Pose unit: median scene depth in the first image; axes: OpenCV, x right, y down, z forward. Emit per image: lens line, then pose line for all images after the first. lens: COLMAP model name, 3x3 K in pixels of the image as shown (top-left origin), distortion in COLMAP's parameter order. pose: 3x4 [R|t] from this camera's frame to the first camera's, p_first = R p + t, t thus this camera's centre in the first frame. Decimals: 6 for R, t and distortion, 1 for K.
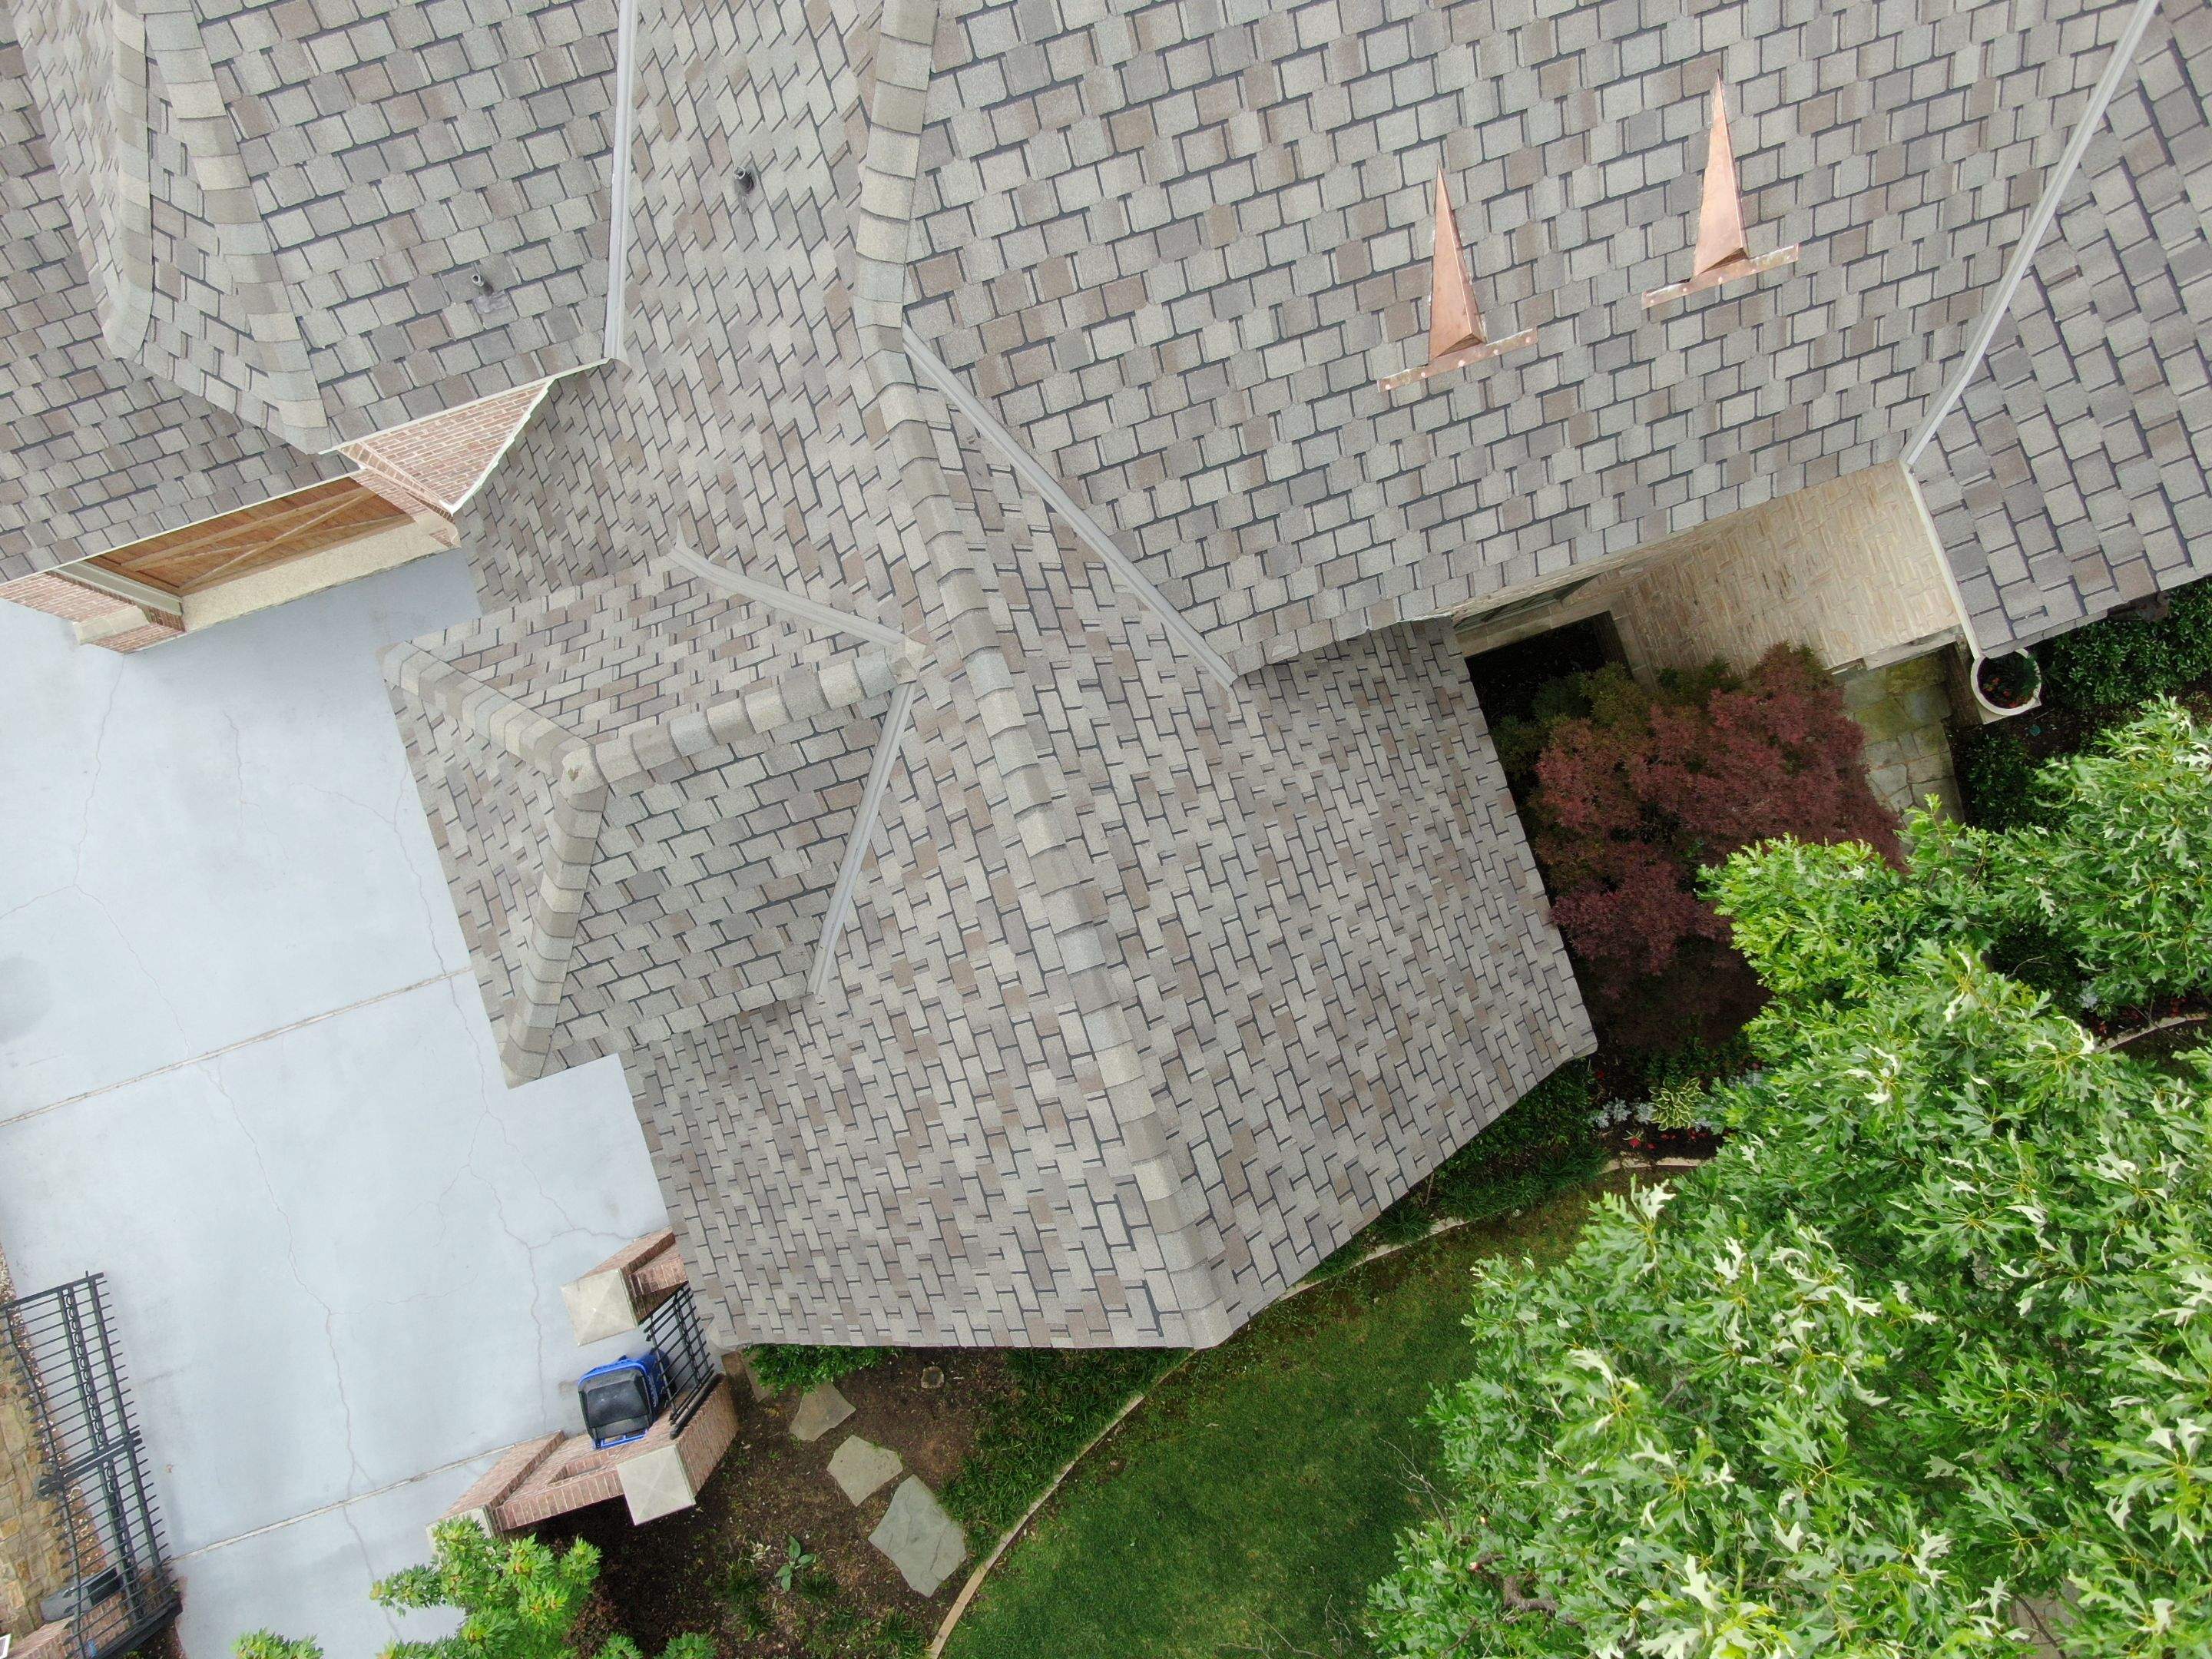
lens RADIAL K [[1597.9, 0, 1102.1], [0, 1597.9, 829.7], [0, 0, 1]] dist [-0.024582, 0.012261]
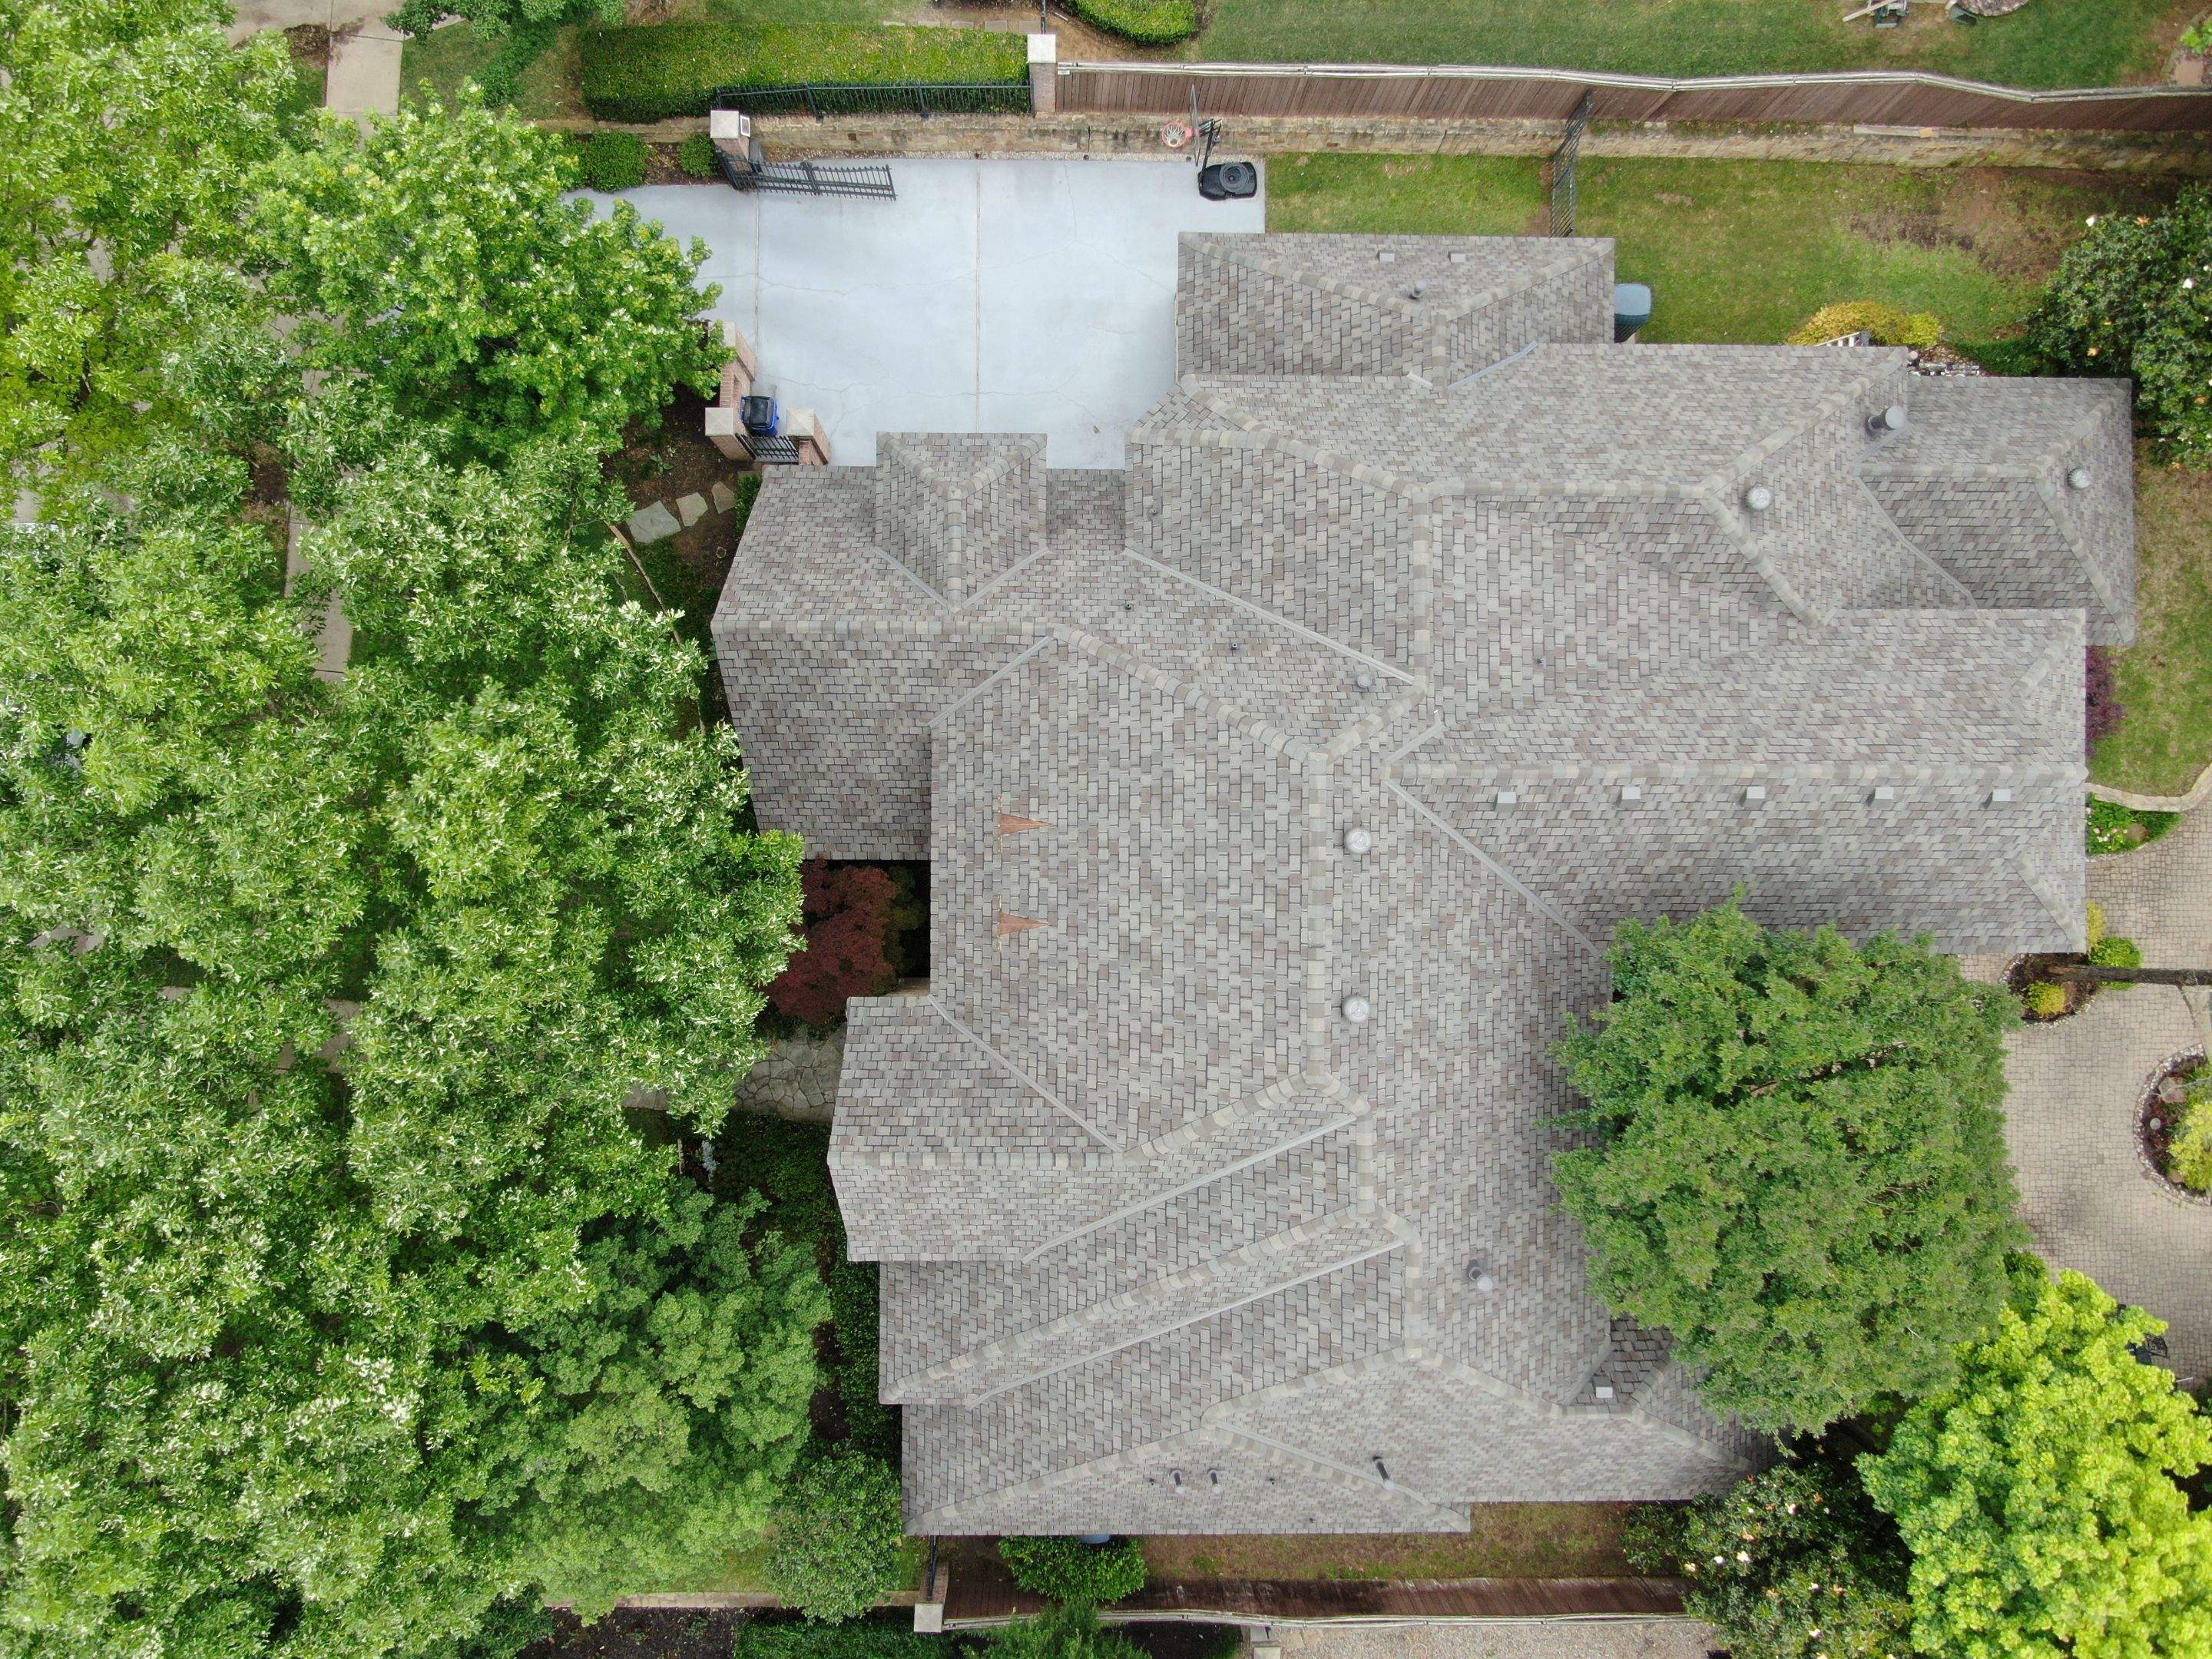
lens RADIAL K [[1594.1, 0, 1091.2], [0, 1594.1, 825.9], [0, 0, 1]] dist [-0.021453, 0.004088]
pose [[-0.320720, 0.946115, -0.044777, 0.287329], [-0.946535, -0.318408, 0.051845, -0.571212], [0.034794, 0.059011, 0.997651, -1.762634]]
